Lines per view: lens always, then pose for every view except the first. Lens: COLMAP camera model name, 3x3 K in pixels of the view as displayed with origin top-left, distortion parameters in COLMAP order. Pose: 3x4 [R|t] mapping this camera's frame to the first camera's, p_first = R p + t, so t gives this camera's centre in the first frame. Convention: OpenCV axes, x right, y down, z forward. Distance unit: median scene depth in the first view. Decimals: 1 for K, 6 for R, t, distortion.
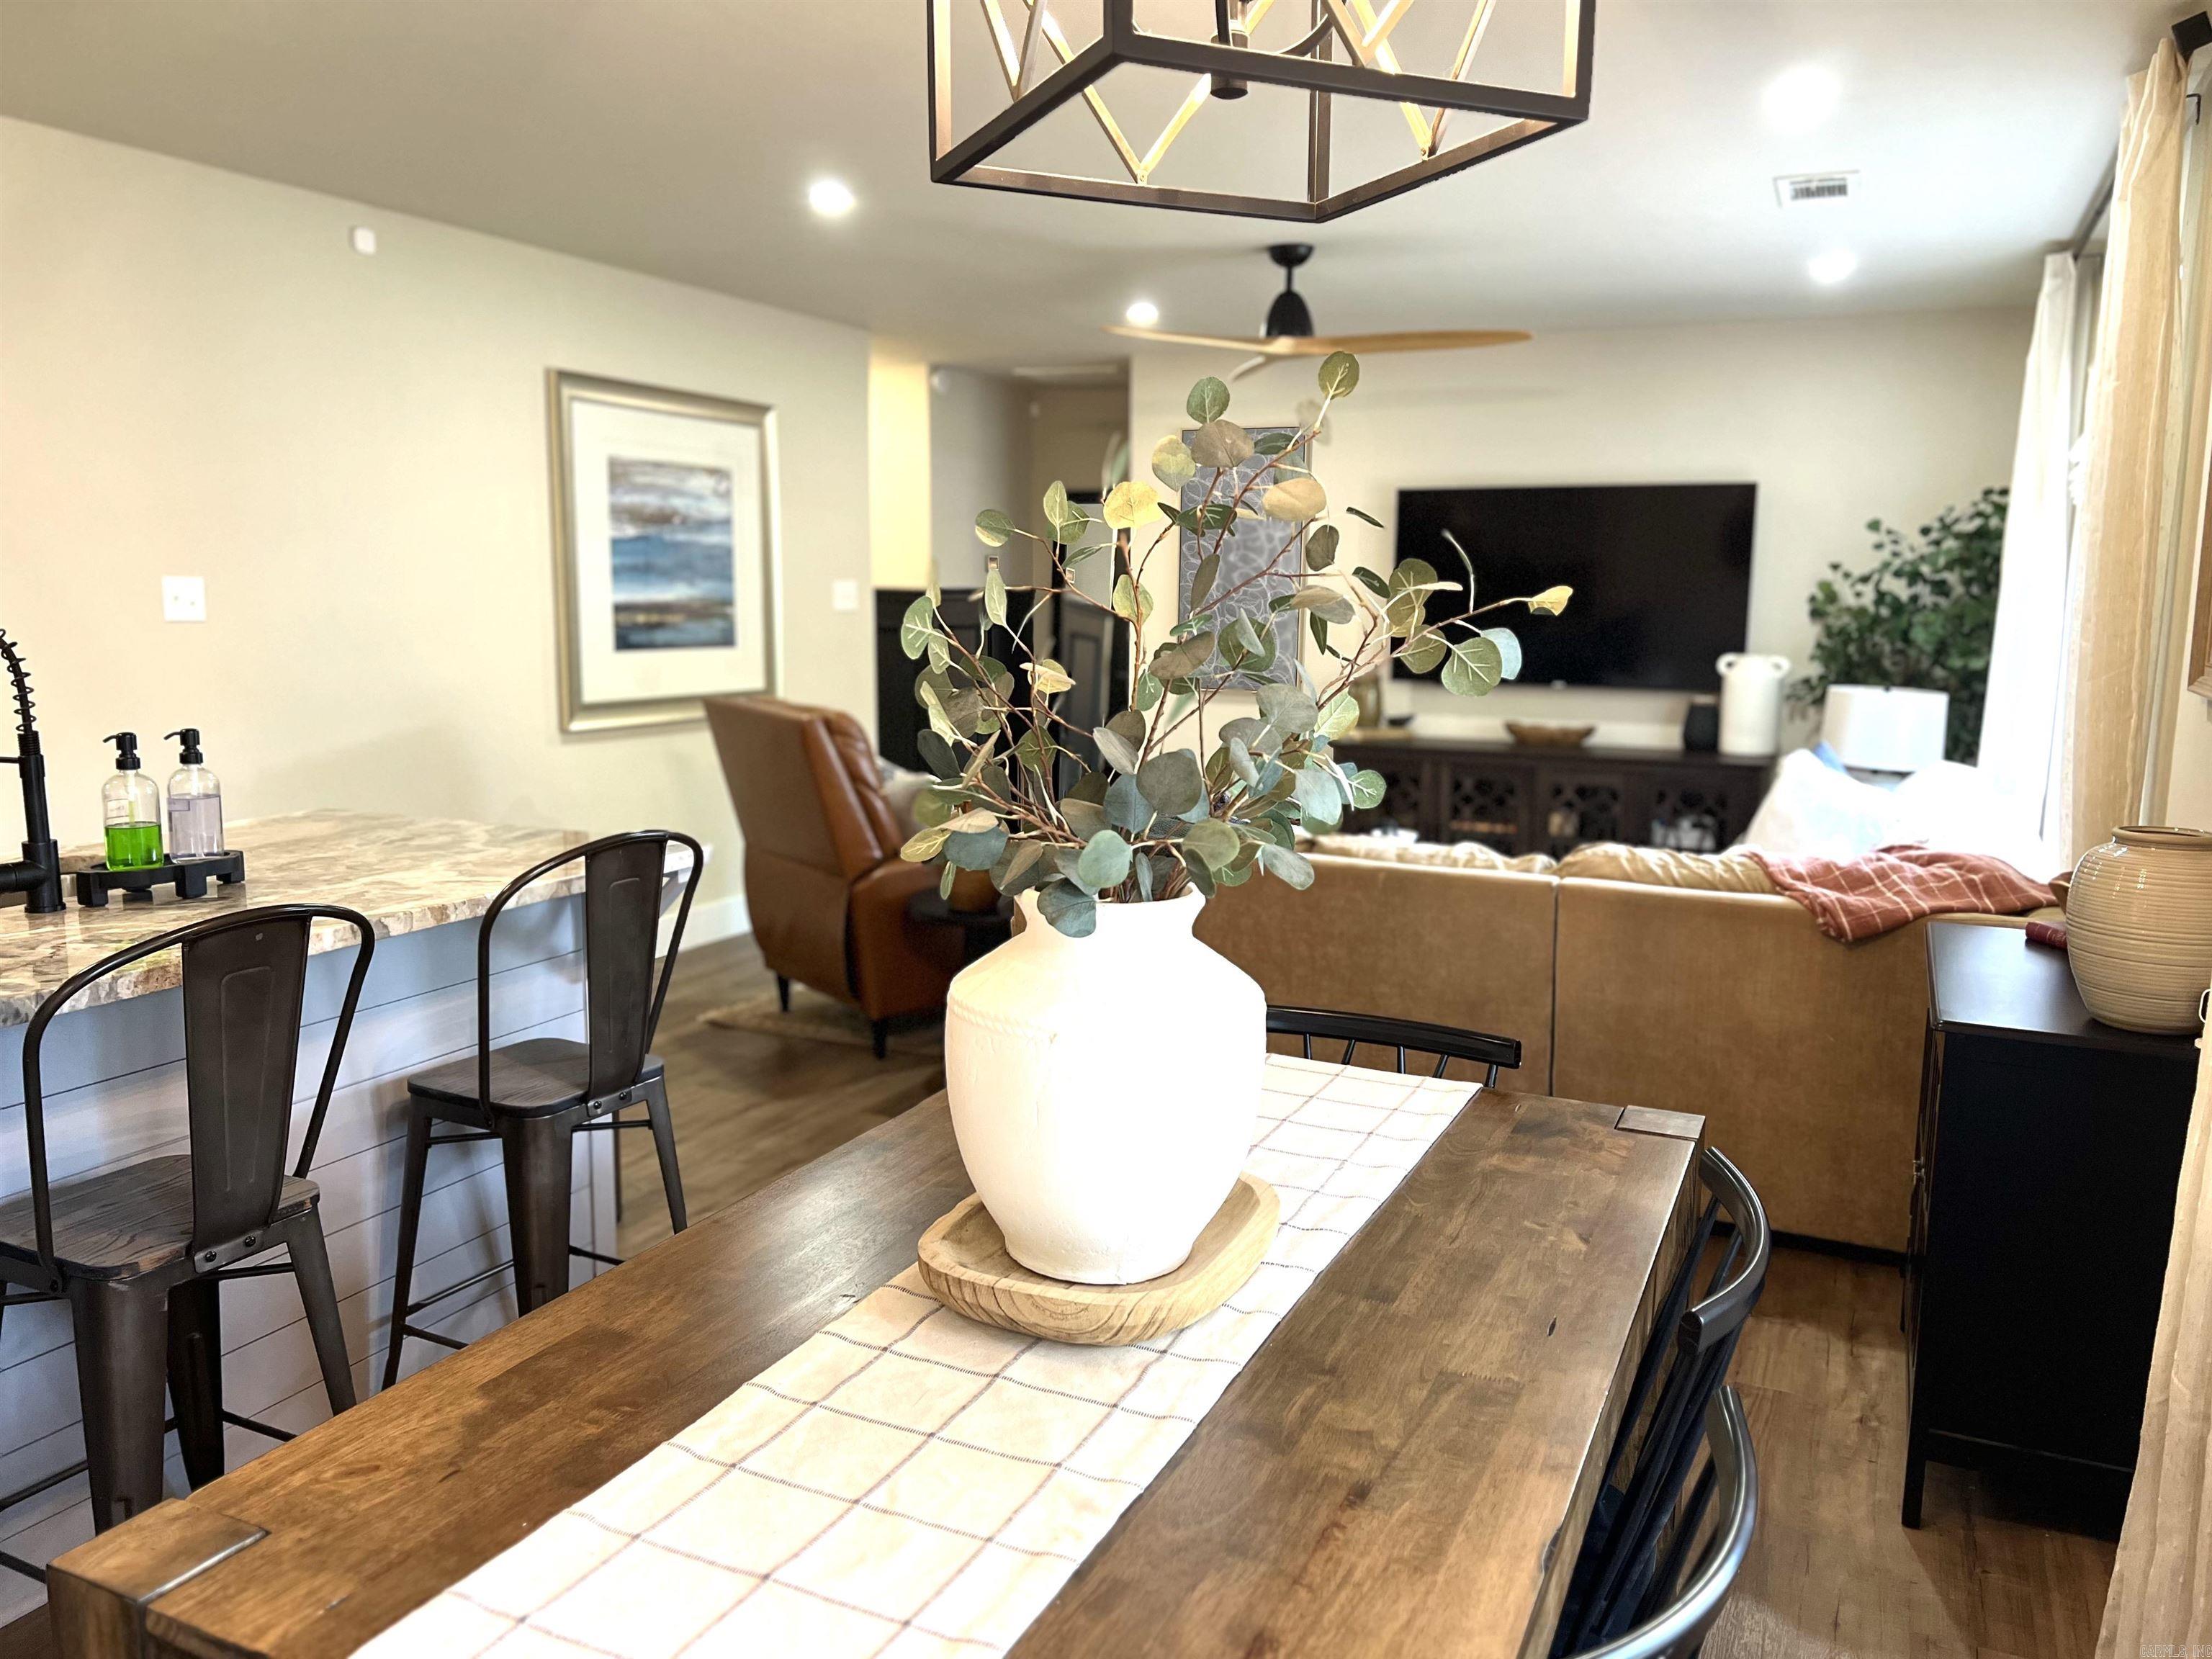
lens RADIAL K [[1648.4, 0, 1112.3], [0, 1648.4, 850.3], [0, 0, 1]] dist [0.061556, -0.065121]
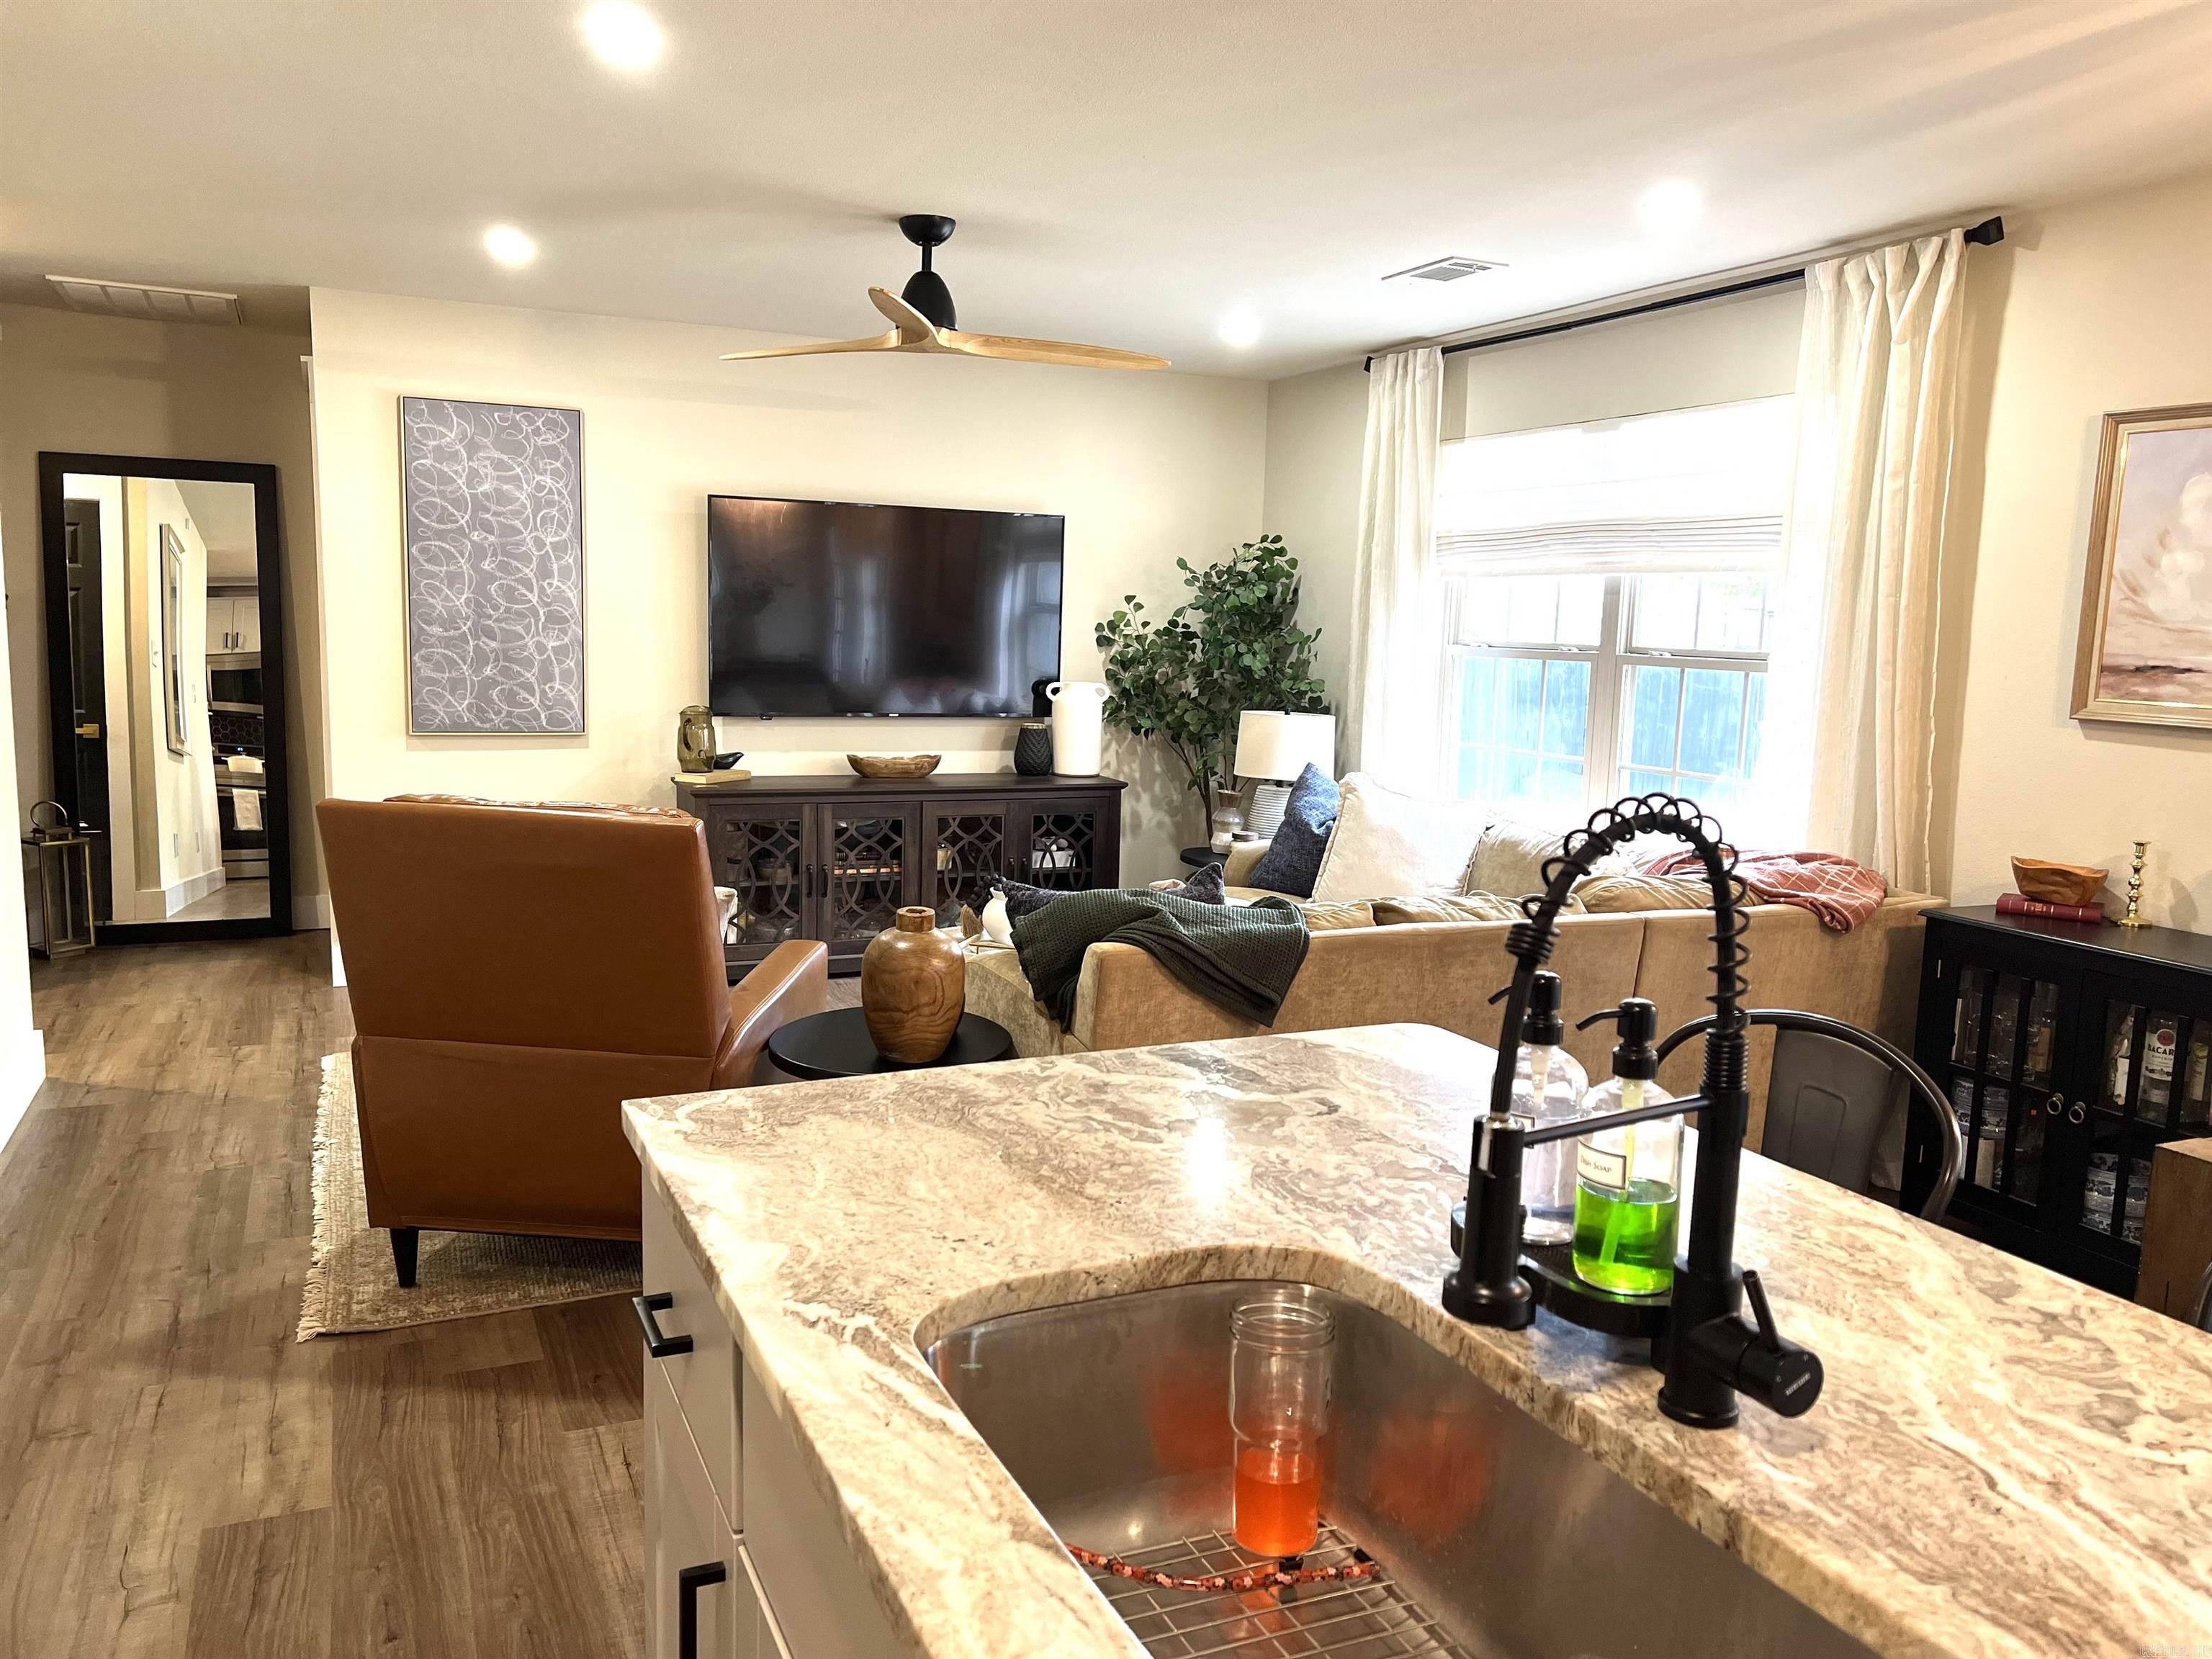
lens RADIAL K [[1648.4, 0, 1129.9], [0, 1648.4, 865.0], [0, 0, 1]] dist [0.061556, -0.065121]
pose [[0.640222, -0.109579, 0.760334, -0.399015], [0.100520, 0.993214, 0.058501, -0.058685], [-0.761585, 0.038976, 0.646892, 0.299340]]
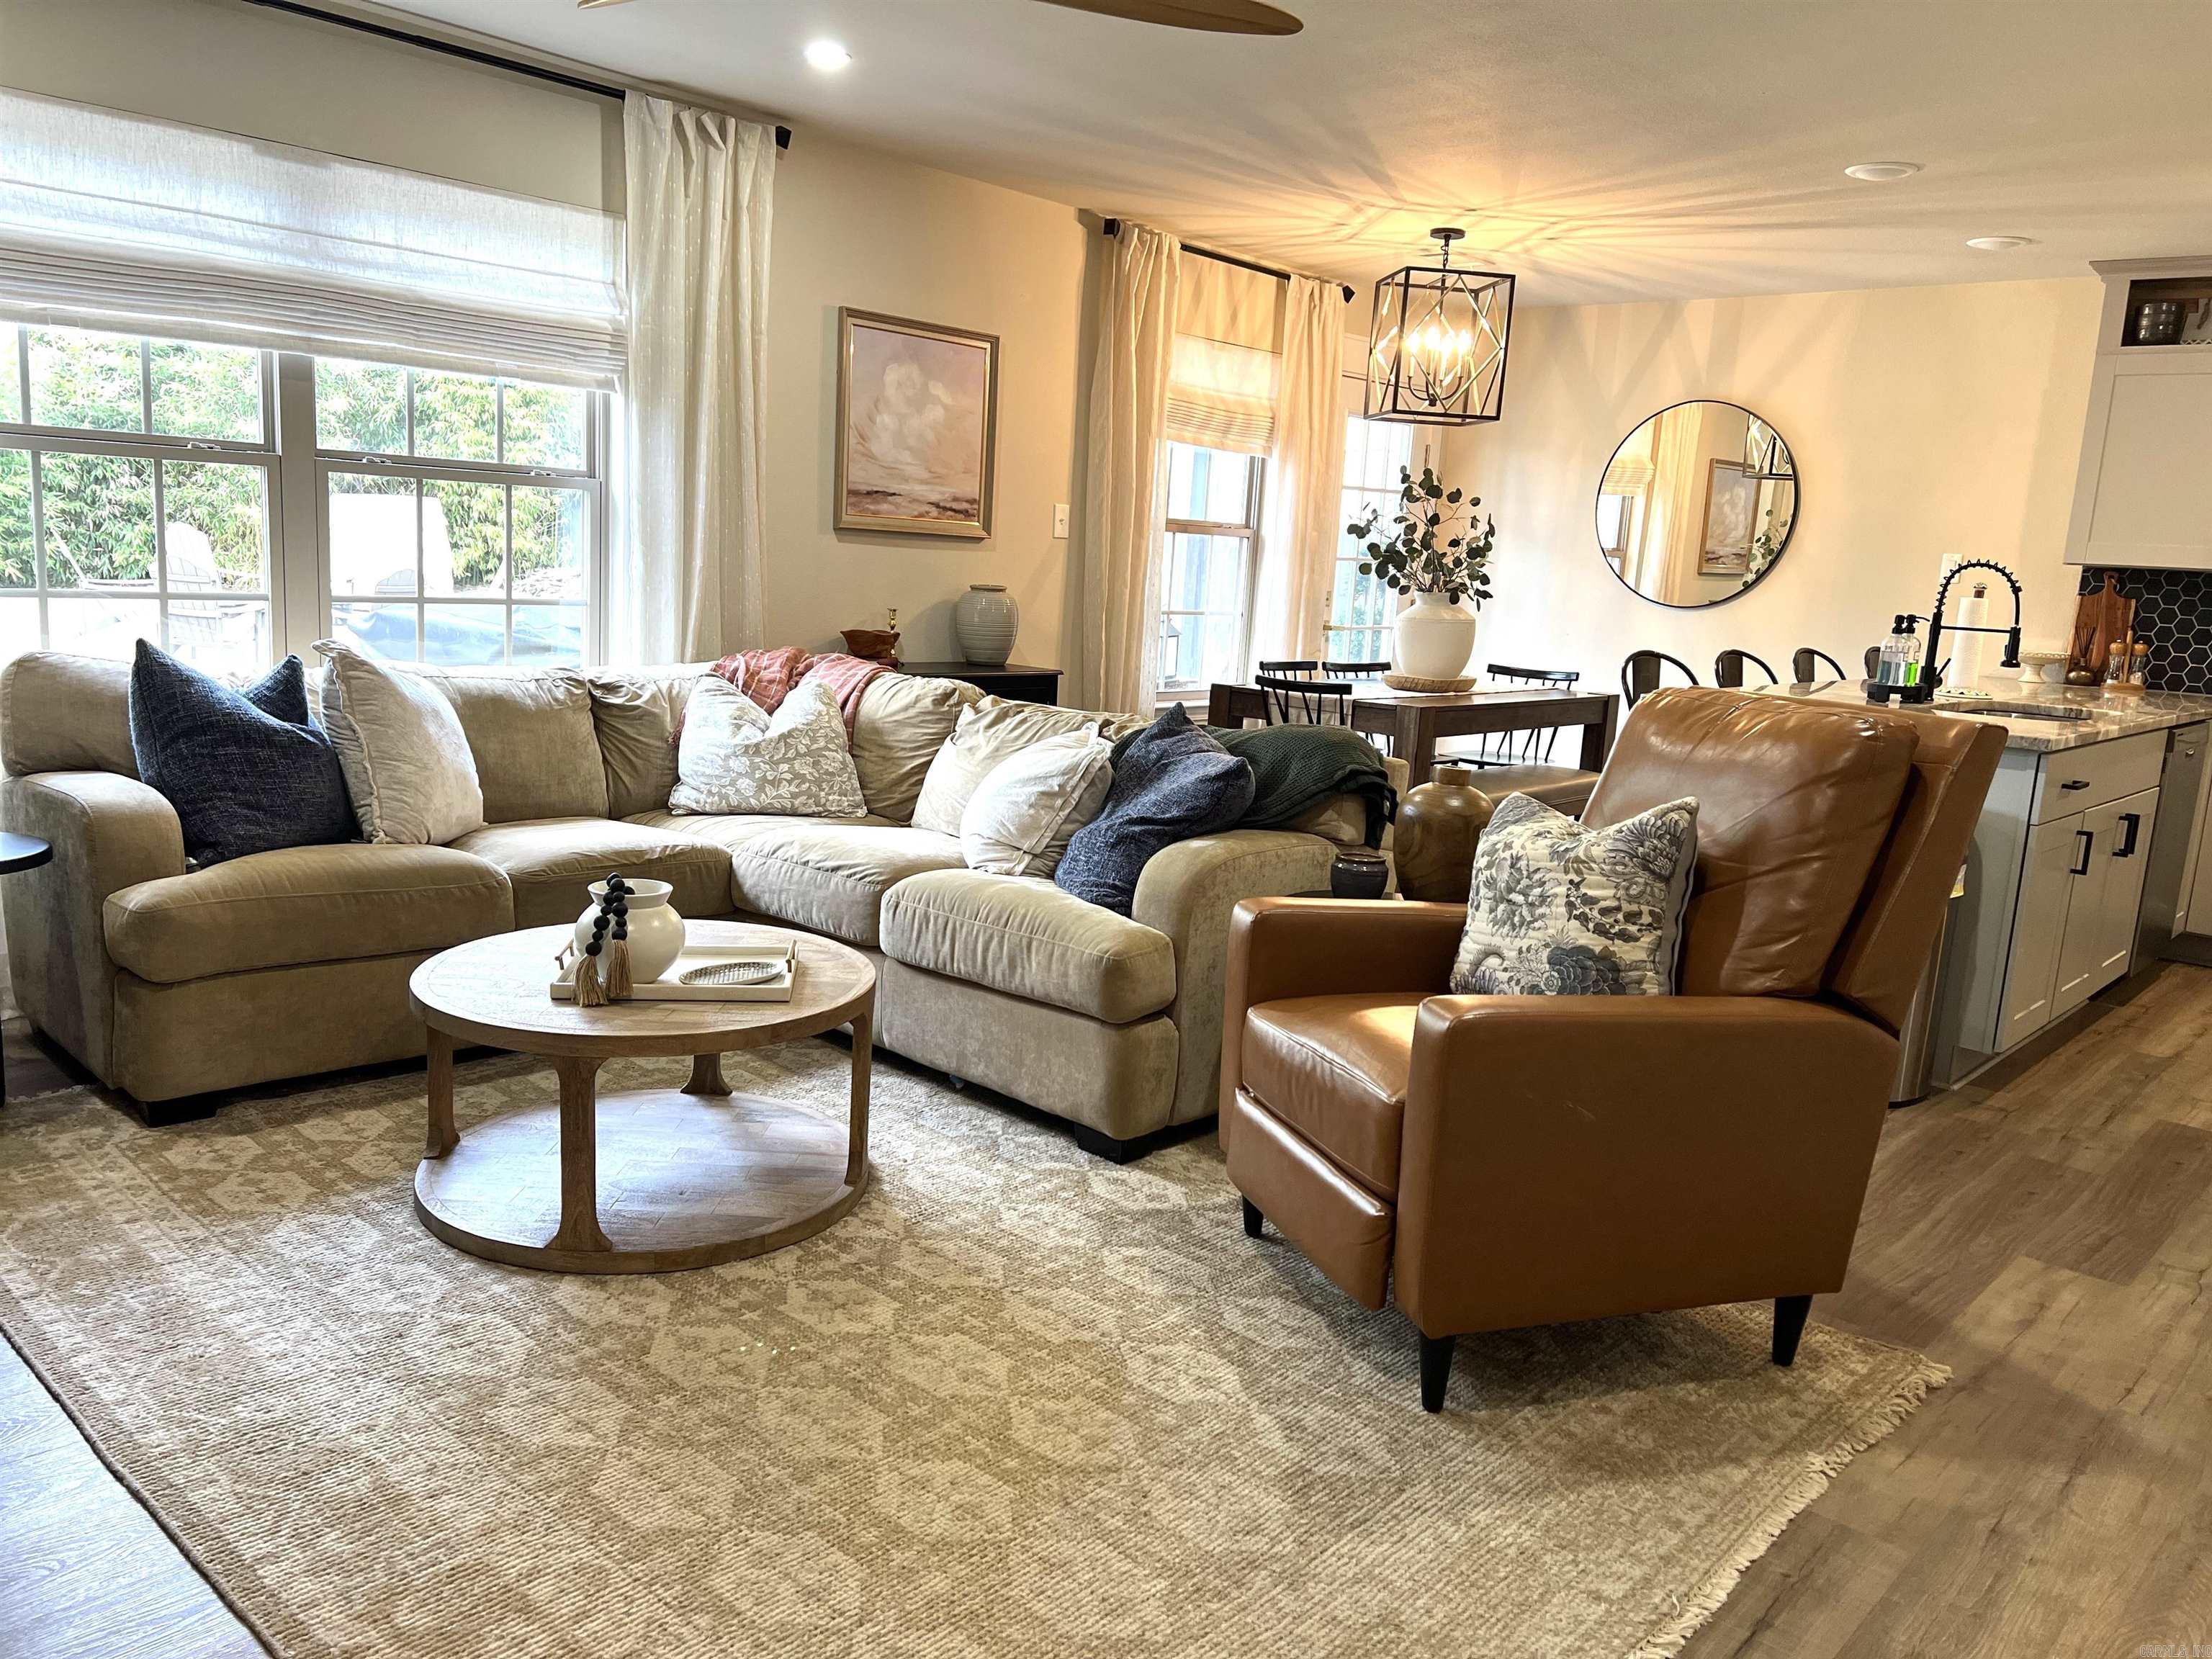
lens RADIAL K [[1648.4, 0, 1094.4], [0, 1648.4, 841.8], [0, 0, 1]] dist [0.061556, -0.065121]
pose [[-0.950650, -0.116880, 0.287409, -0.100955], [-0.016948, 0.944510, 0.328044, -0.169893], [-0.309803, 0.306984, -0.899879, 1.201026]]
